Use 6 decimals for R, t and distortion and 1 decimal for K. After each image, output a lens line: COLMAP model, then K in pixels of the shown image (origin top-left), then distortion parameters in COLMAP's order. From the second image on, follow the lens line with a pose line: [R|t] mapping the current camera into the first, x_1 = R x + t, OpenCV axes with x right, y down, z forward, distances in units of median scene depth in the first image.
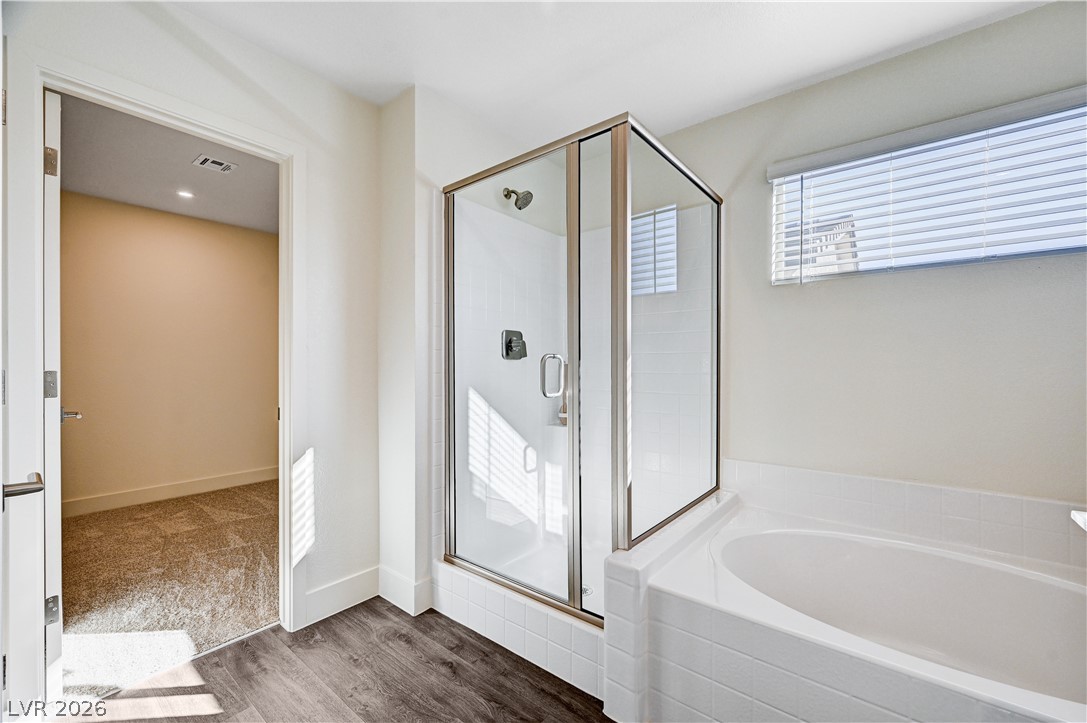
lens RADIAL K [[440.8, 0, 543.5], [0, 440.8, 361.5], [0, 0, 1]] dist [-0.000080, -0.000001]
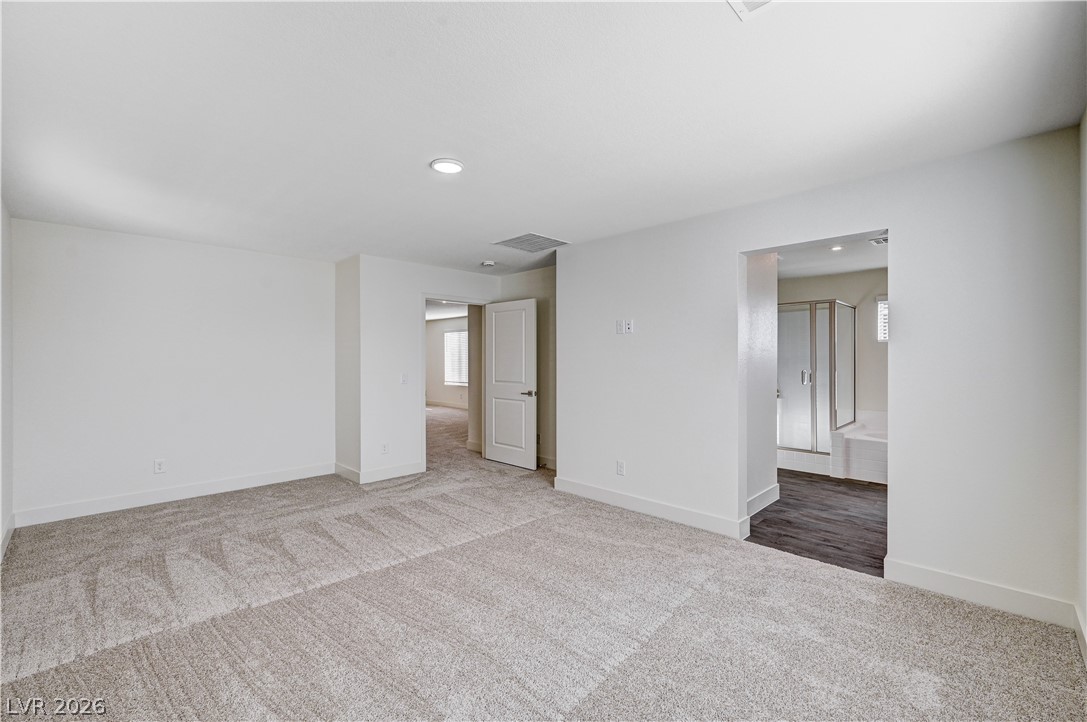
lens RADIAL K [[449.4, 0, 543.5], [0, 449.4, 361.0], [0, 0, 1]] dist [-0.000041, 0.000048]
pose [[0.994446, -0.000700, -0.105245, -1.142461], [0.000674, 1.000000, -0.000287, -0.061834], [0.105245, 0.000215, 0.994446, -1.807457]]
